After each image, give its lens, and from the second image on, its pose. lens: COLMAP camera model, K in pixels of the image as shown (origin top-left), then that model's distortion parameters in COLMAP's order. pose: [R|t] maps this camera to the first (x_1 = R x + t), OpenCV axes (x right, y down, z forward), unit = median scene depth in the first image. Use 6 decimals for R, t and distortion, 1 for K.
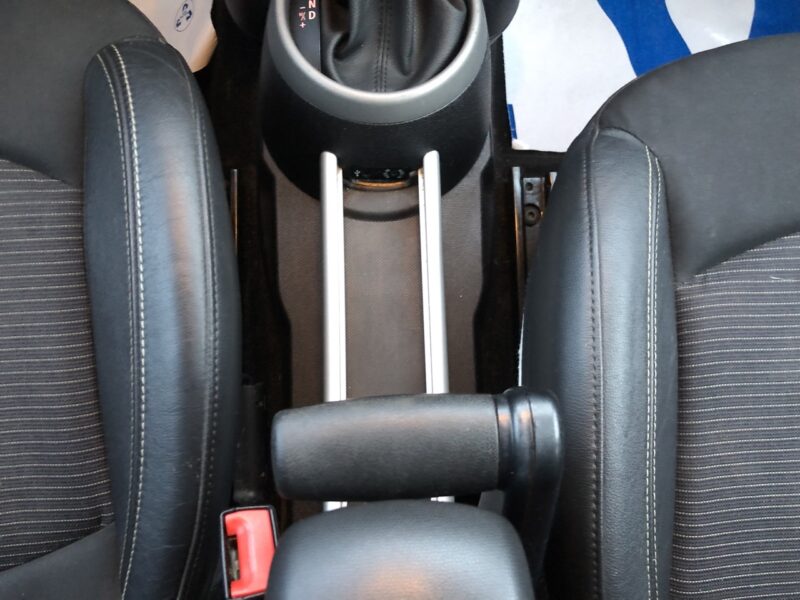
lens RADIAL K [[653.7, 0, 410.5], [0, 653.7, 296.5], [0, 0, 1]] dist [0.018271, -0.009658]
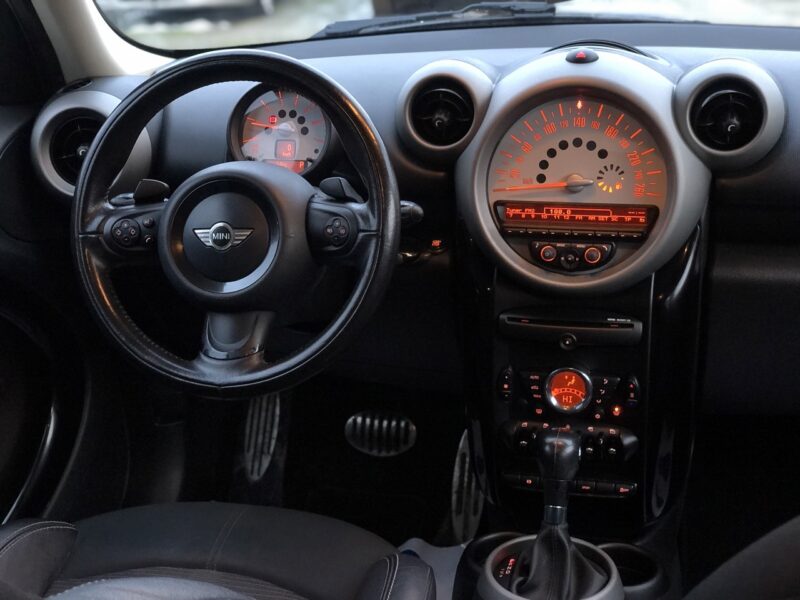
lens RADIAL K [[1175.7, 0, 399.0], [0, 1175.7, 289.9], [0, 0, 1]] dist [0.040094, 0.128116]
pose [[0.955641, 0.008169, -0.294419, 0.424691], [-0.260639, 0.489008, -0.832429, 1.652064], [0.137173, 0.872241, 0.469445, -0.944373]]
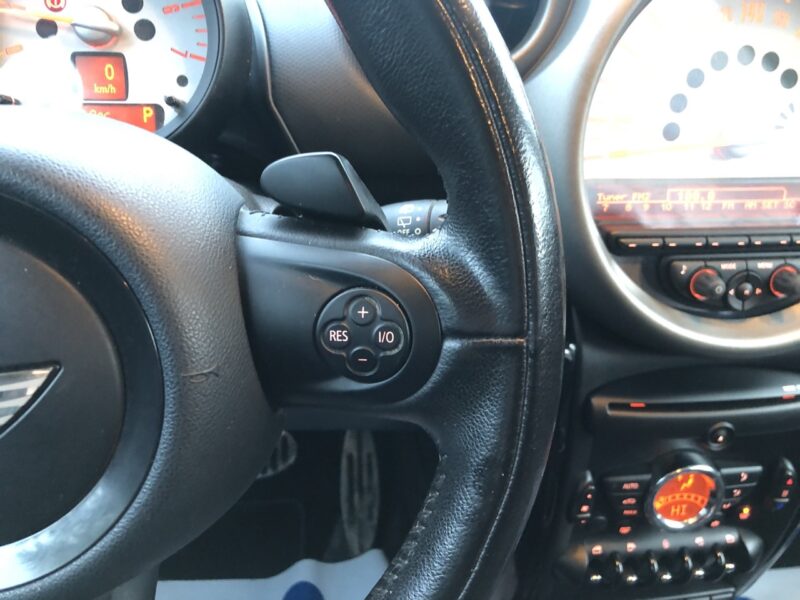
lens RADIAL K [[661.3, 0, 401.3], [0, 661.3, 303.2], [0, 0, 1]] dist [0.008305, -0.003040]
pose [[0.995437, -0.065553, 0.069334, -0.515880], [0.095230, 0.637141, -0.764841, -0.290824], [0.005962, 0.767954, 0.640477, -0.124556]]
